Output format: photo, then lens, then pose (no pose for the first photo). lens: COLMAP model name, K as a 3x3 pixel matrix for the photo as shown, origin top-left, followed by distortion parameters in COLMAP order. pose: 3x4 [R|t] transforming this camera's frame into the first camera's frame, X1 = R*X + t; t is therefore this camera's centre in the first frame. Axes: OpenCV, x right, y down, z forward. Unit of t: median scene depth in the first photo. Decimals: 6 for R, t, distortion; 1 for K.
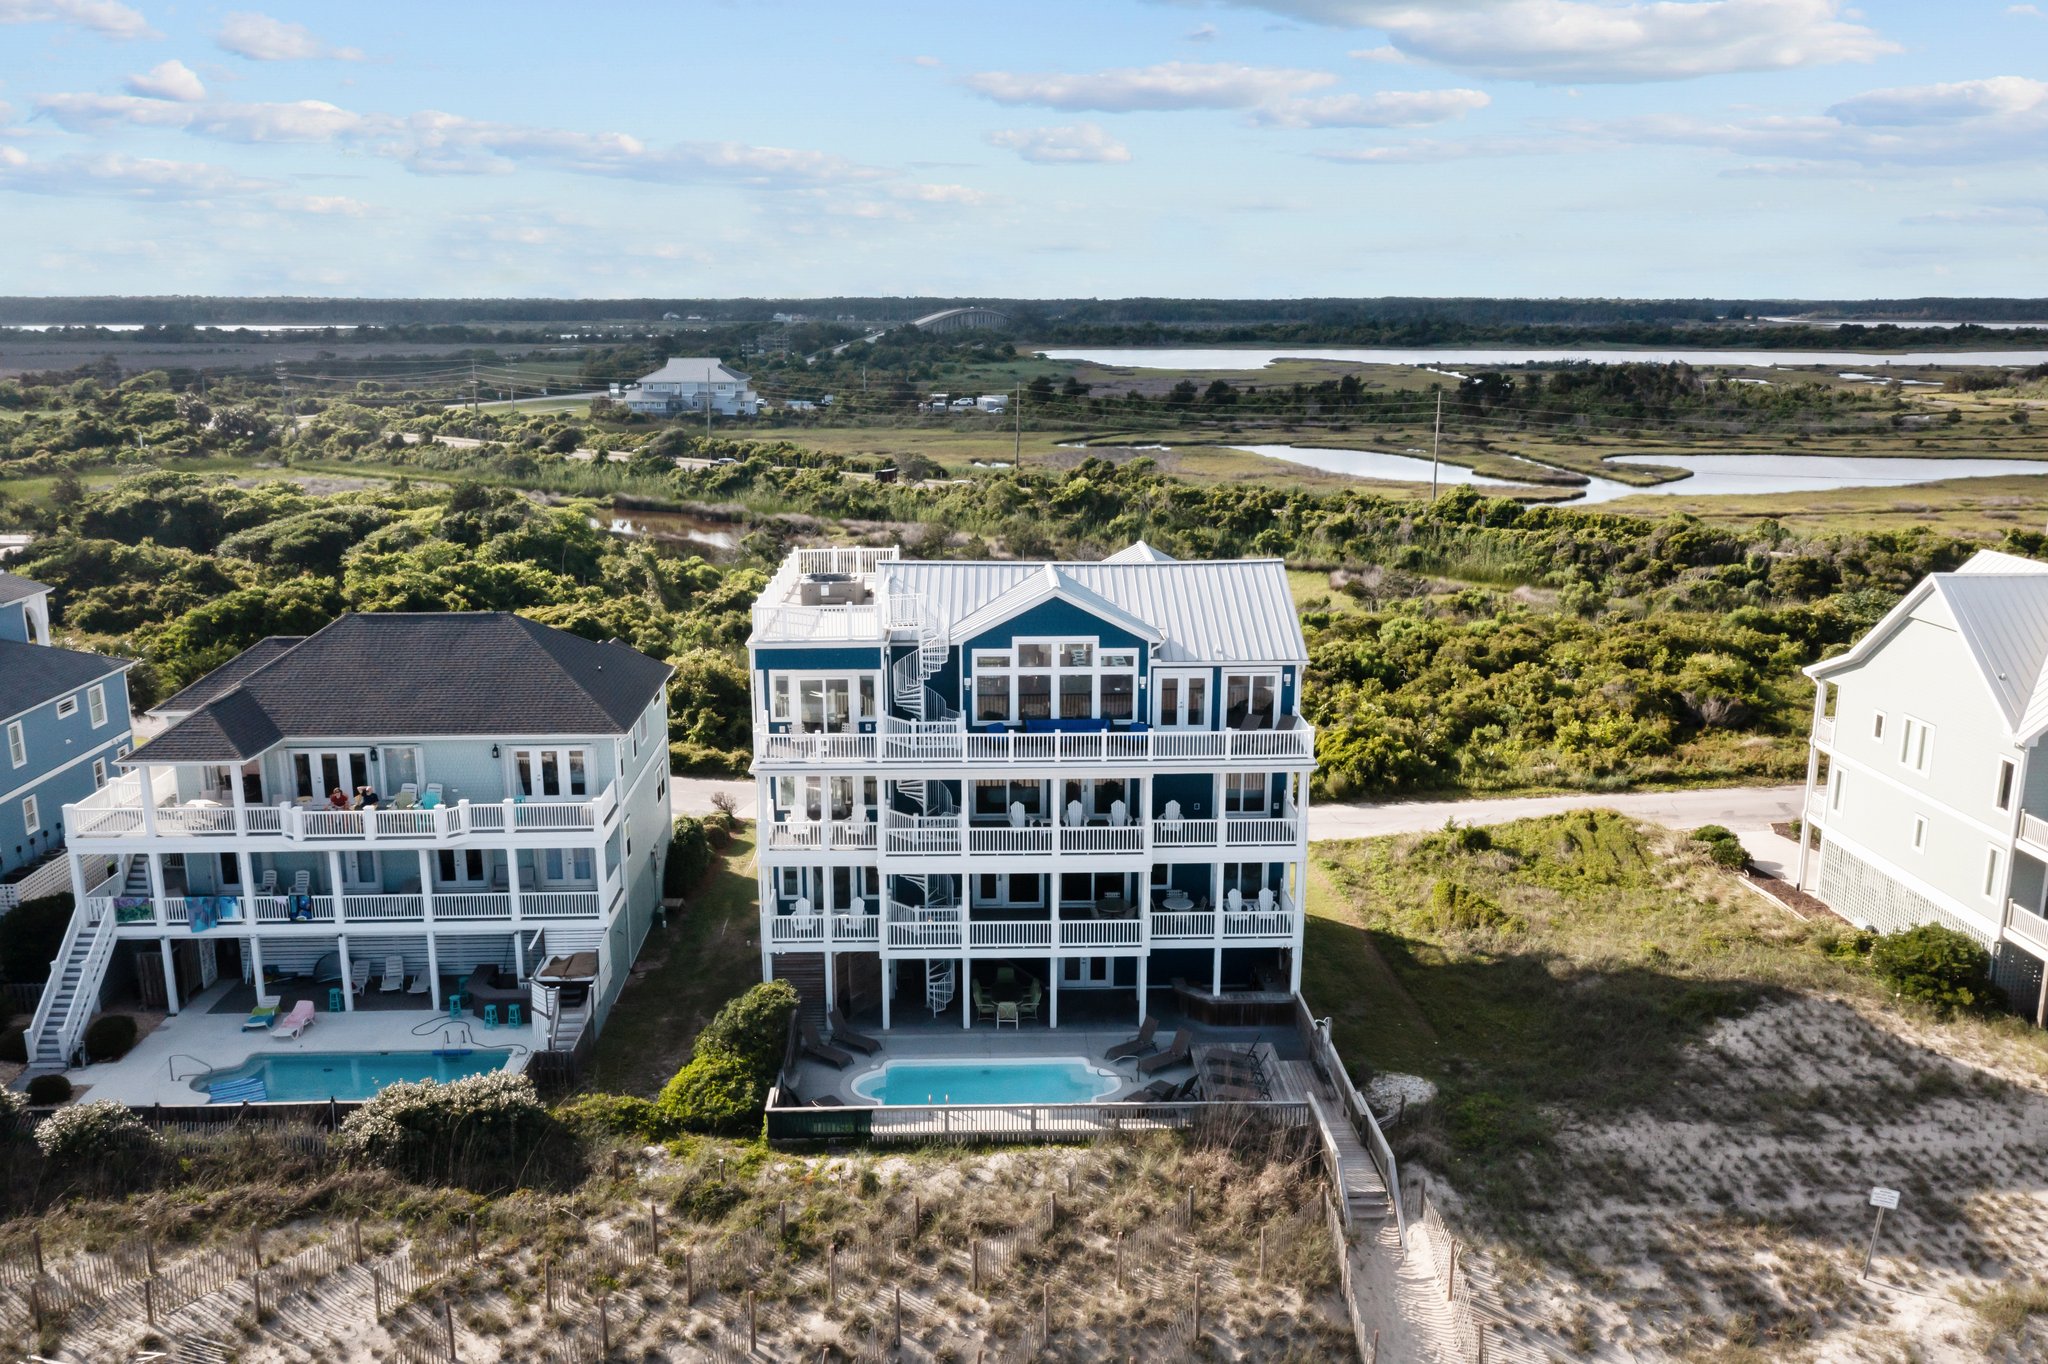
lens RADIAL K [[1641.9, 0, 1018.3], [0, 1641.9, 692.3], [0, 0, 1]] dist [-0.011044, 0.004371]
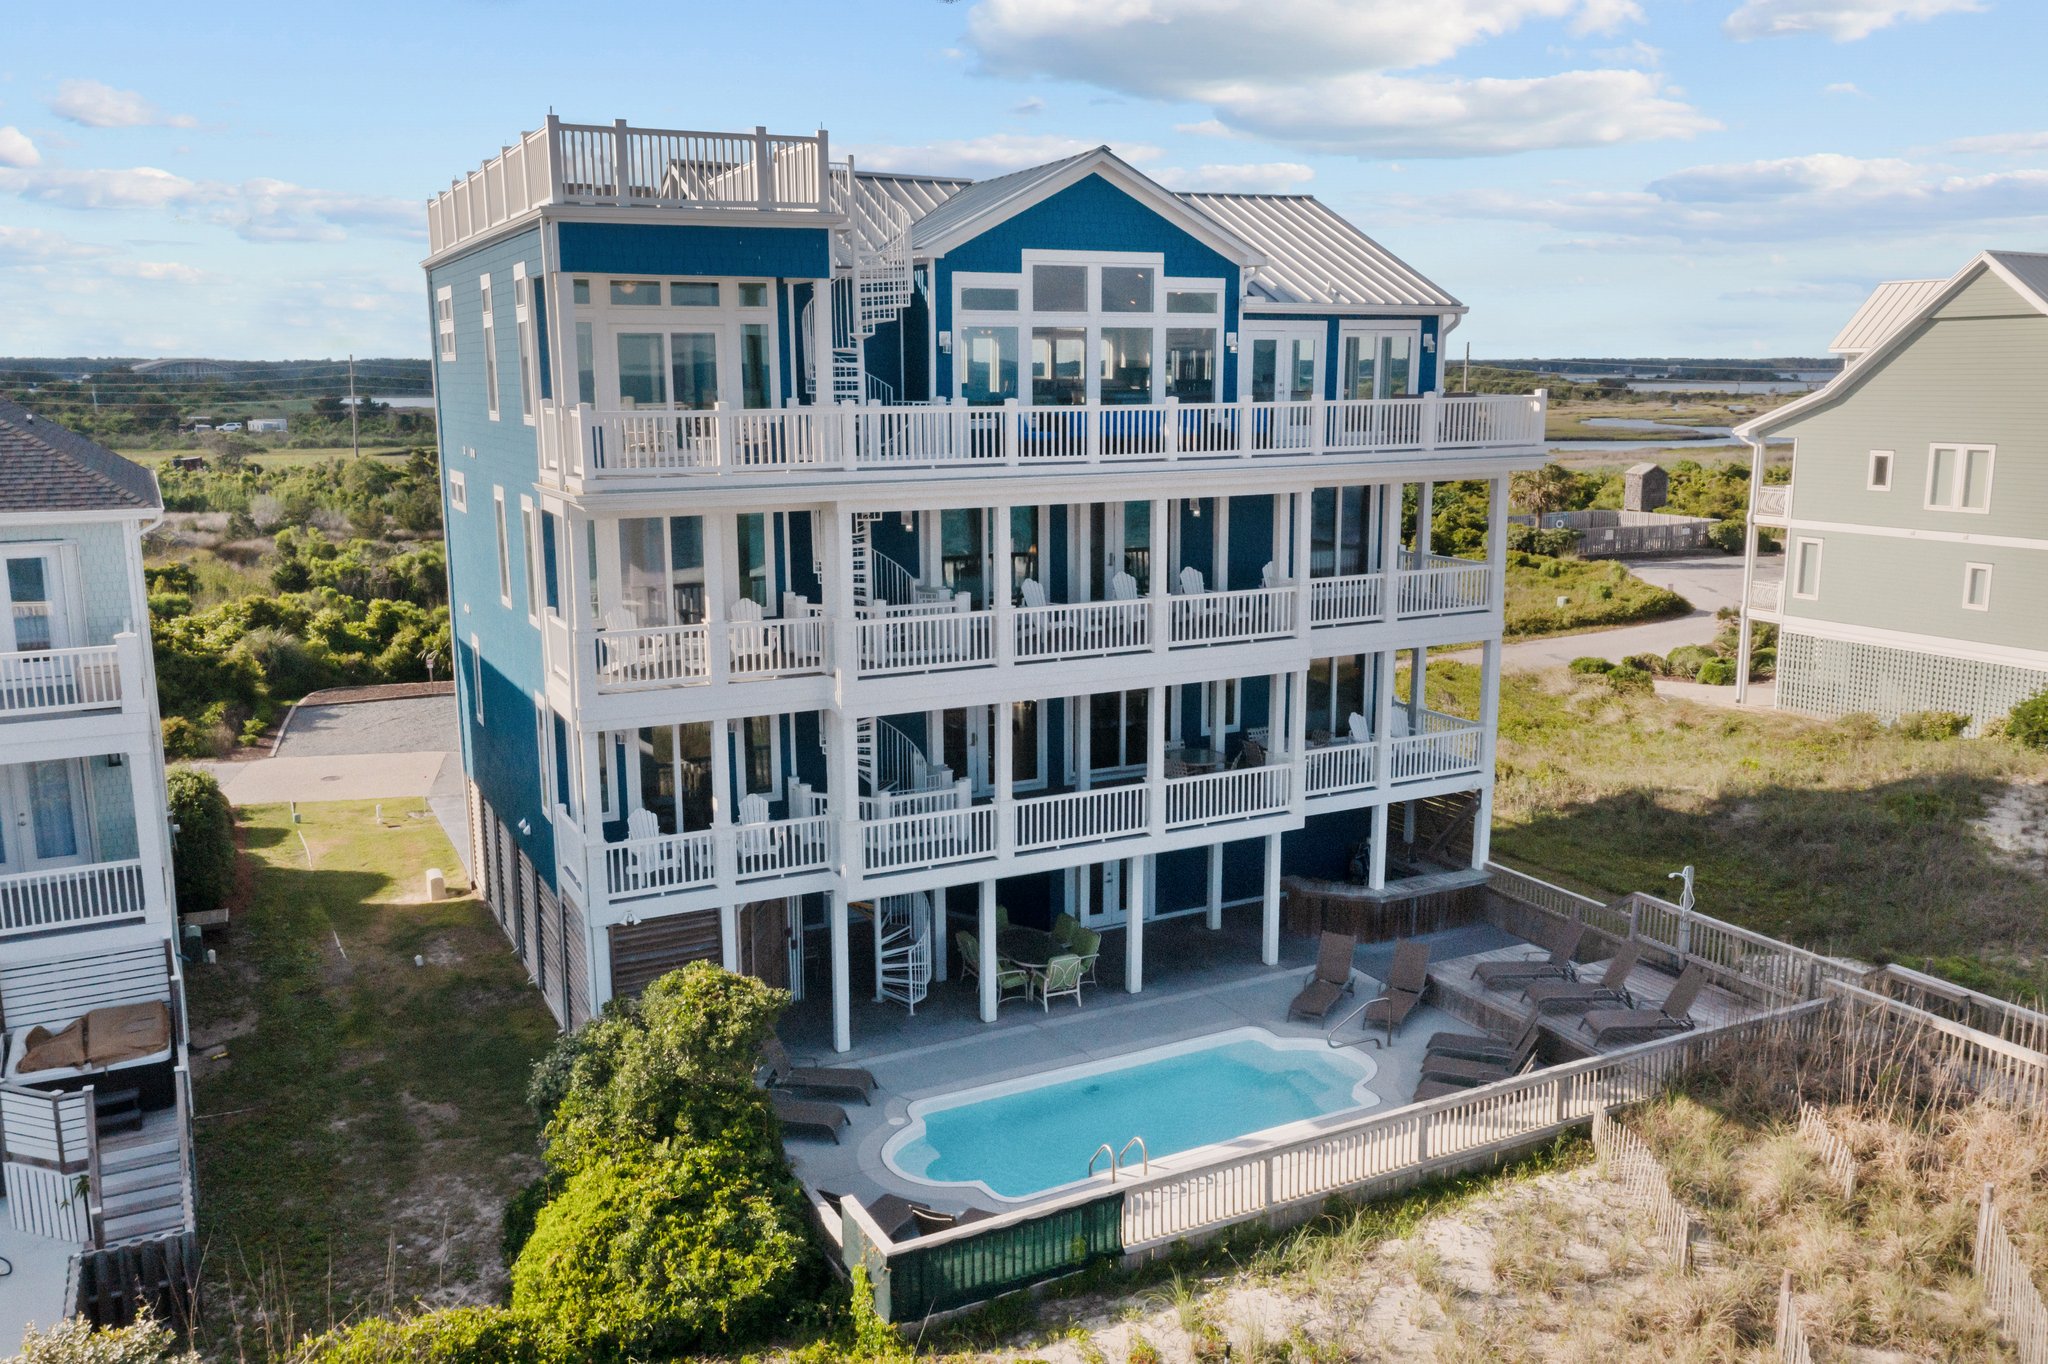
lens RADIAL K [[1630.6, 0, 1027.3], [0, 1630.6, 688.1], [0, 0, 1]] dist [-0.007793, -0.002768]
pose [[0.901245, -0.087090, 0.424468, -0.232127], [0.104276, 0.994396, -0.017379, 0.112988], [-0.420576, 0.059925, 0.905276, 0.535957]]
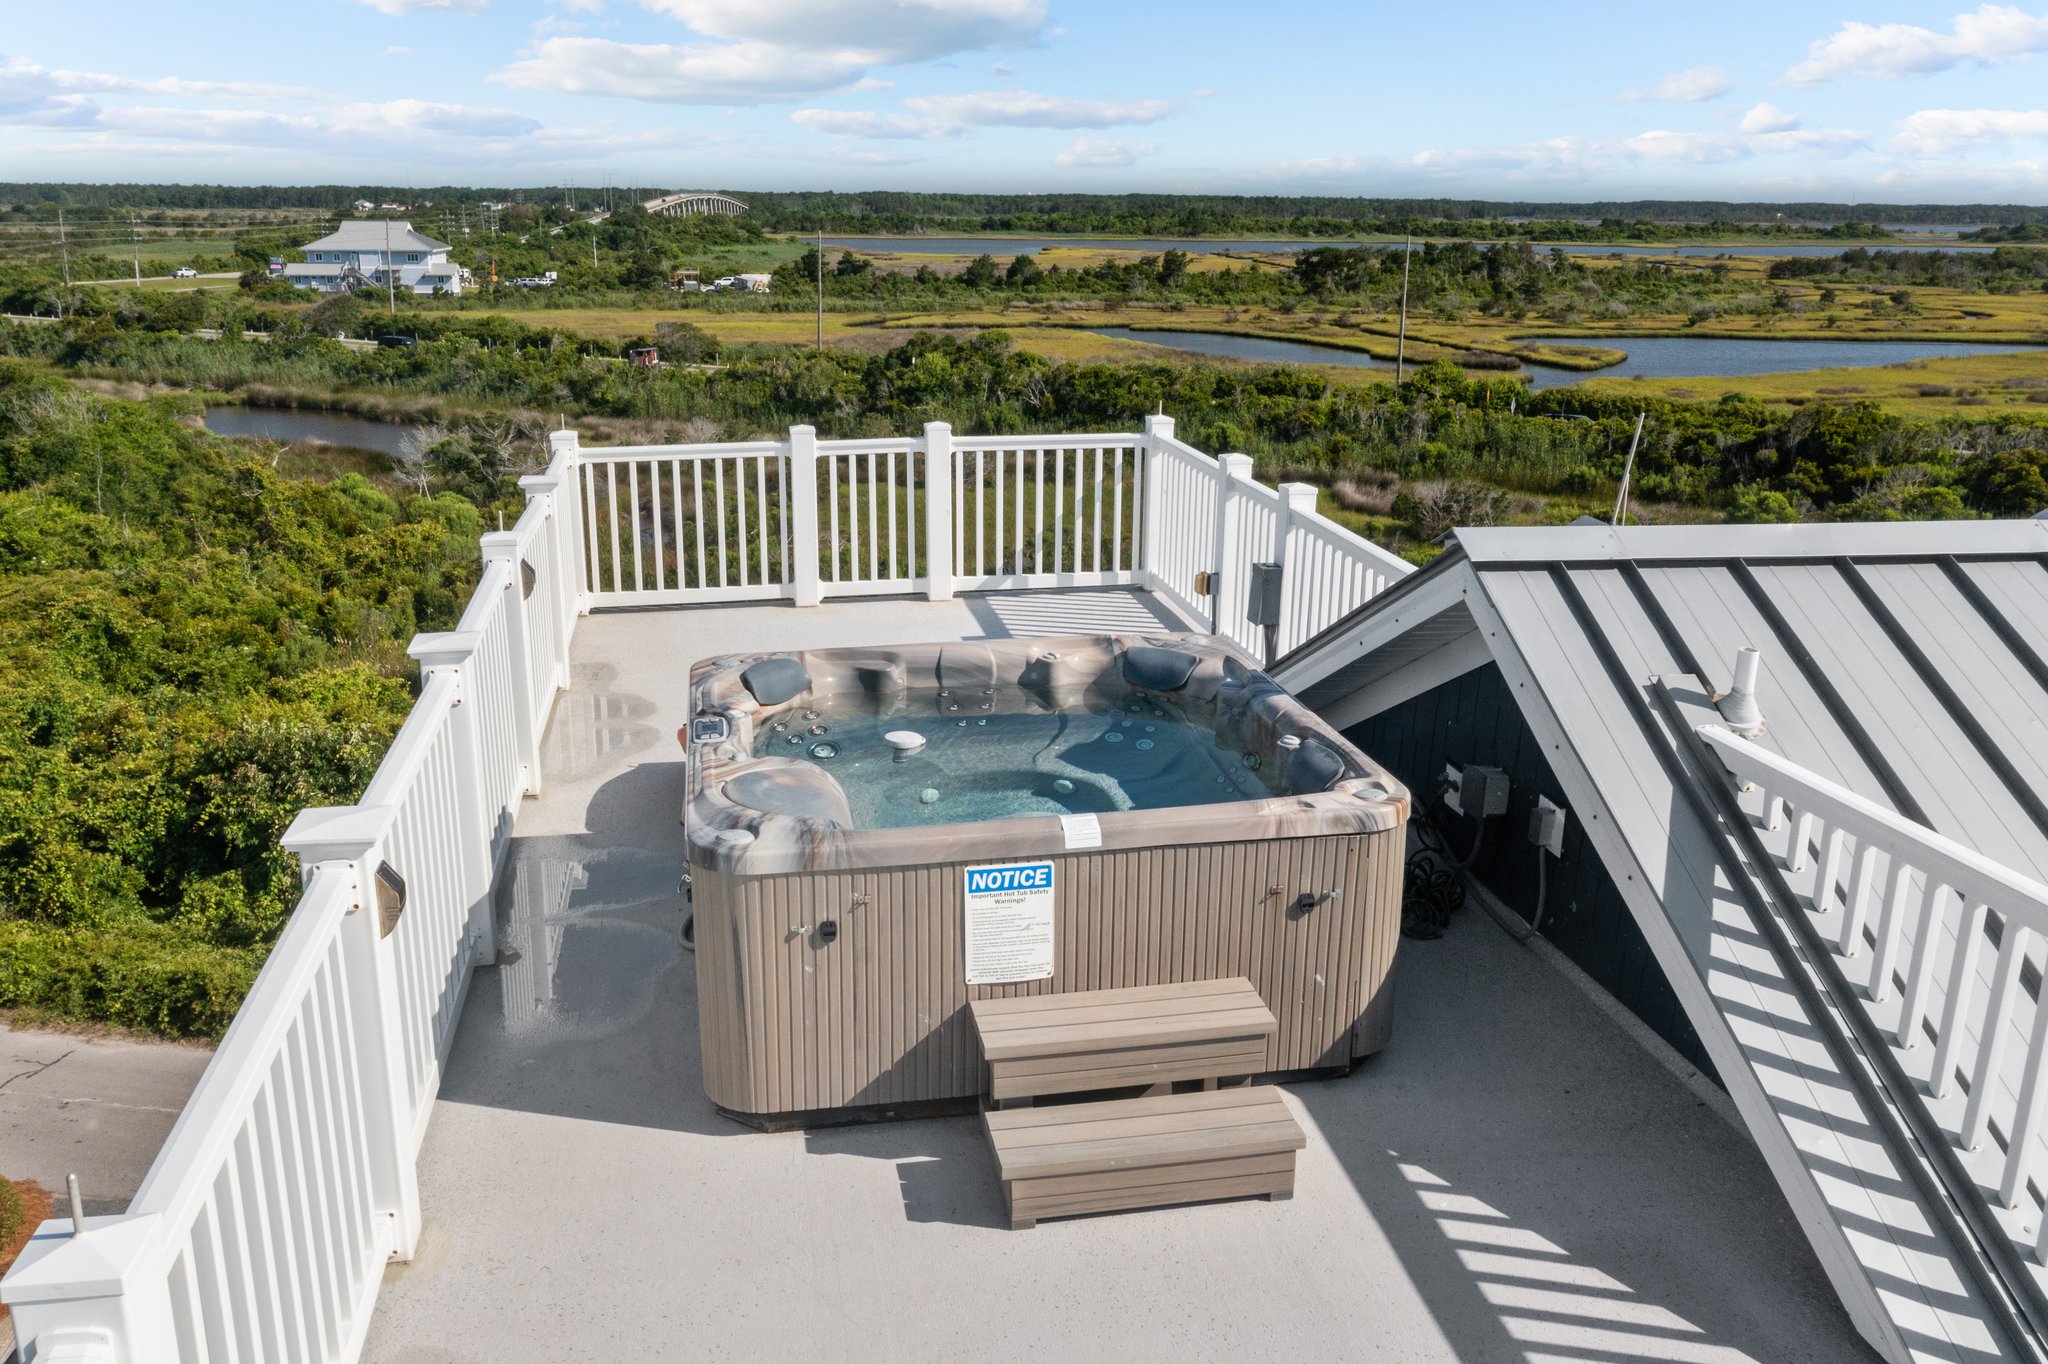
lens RADIAL K [[1672.7, 0, 1024.5], [0, 1672.7, 689.6], [0, 0, 1]] dist [-0.011368, 0.009110]
pose [[0.987577, -0.036966, 0.152729, -0.136753], [0.029199, 0.998179, 0.052789, -0.082514], [-0.154402, -0.047674, 0.986857, 0.970111]]
